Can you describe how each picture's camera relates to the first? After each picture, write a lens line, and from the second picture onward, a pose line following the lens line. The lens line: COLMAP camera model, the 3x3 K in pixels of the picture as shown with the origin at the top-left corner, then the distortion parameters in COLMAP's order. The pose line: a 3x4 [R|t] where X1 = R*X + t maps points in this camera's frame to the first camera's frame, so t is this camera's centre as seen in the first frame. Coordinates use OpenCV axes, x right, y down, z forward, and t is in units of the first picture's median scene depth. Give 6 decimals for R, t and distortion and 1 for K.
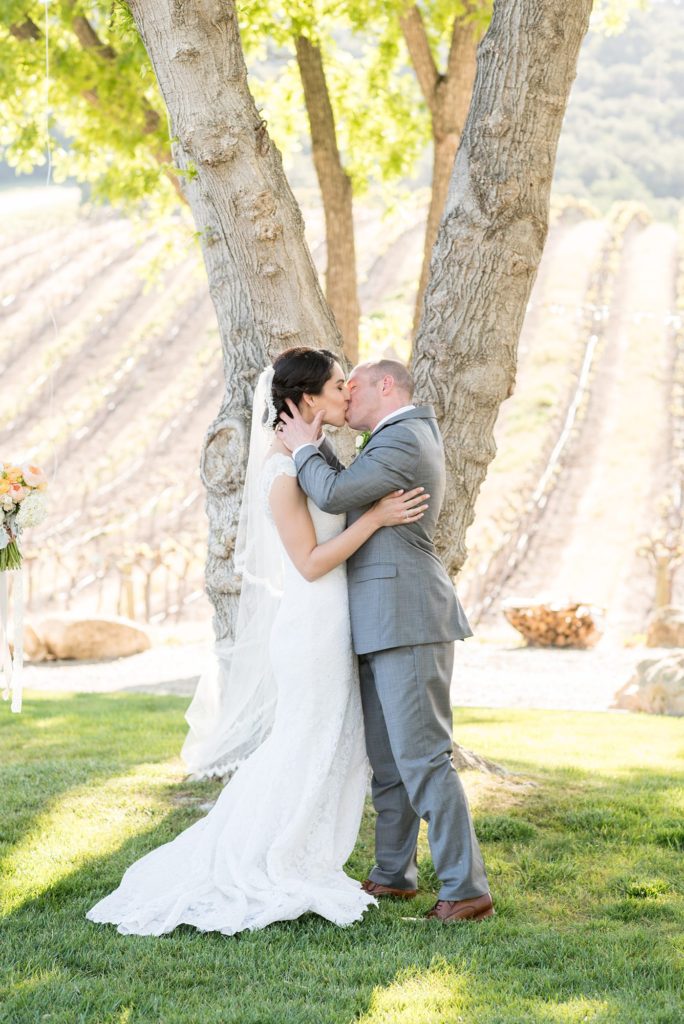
lens RADIAL K [[2342.9, 0, 342.0], [0, 2342.9, 512.0], [0, 0, 1]] dist [-0.115969, -0.040034]
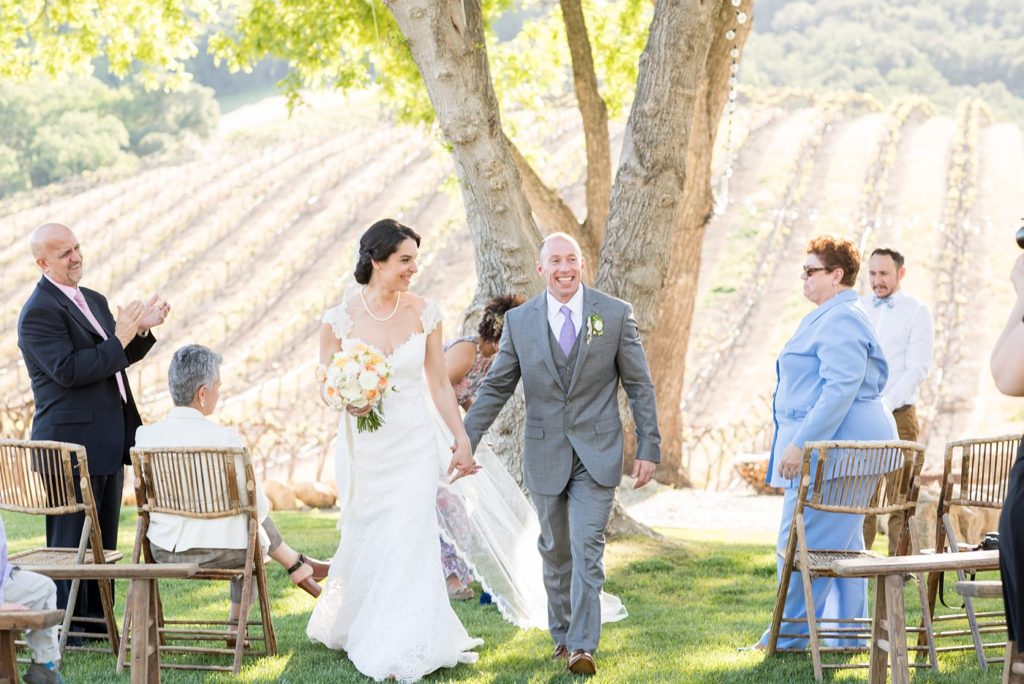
lens RADIAL K [[2411.5, 0, 512.0], [0, 2411.5, 342.0], [0, 0, 1]] dist [-0.030681, -0.420146]
pose [[0.998244, -0.010546, -0.058284, 0.065232], [0.008981, 0.999594, -0.027049, 0.027942], [0.058545, 0.026478, 0.997934, -0.568207]]
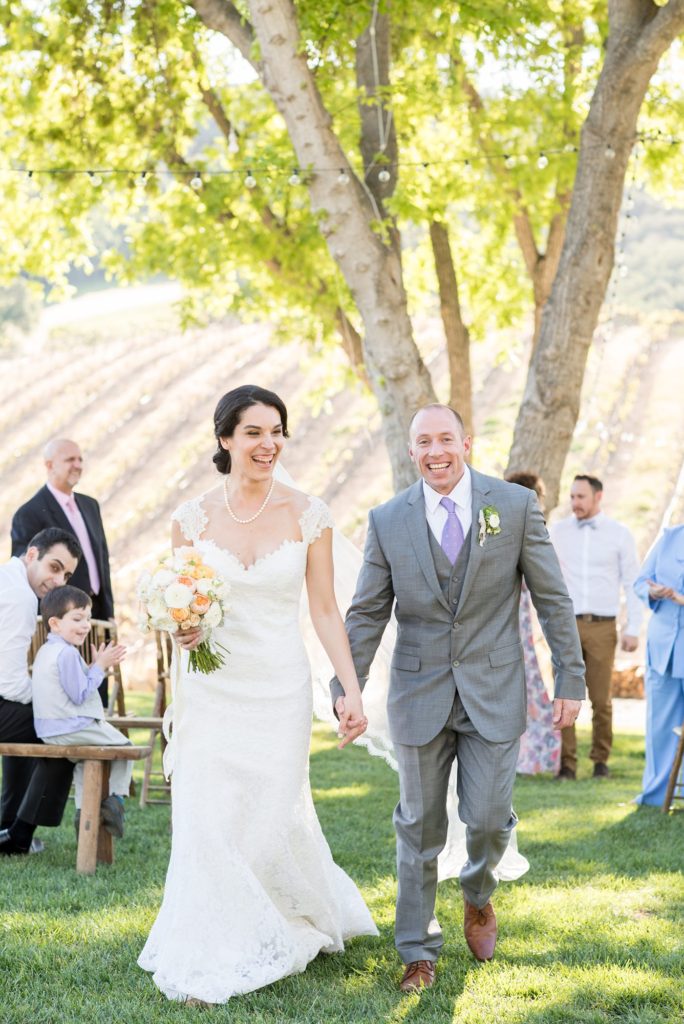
lens RADIAL K [[2451.4, 0, 342.0], [0, 2451.4, 512.0], [0, 0, 1]] dist [-0.062278, -0.593007]
pose [[0.998621, 0.024296, -0.046528, -0.003186], [-0.026205, 0.998820, -0.040877, 0.033639], [0.045480, 0.042040, 0.998080, -0.847674]]
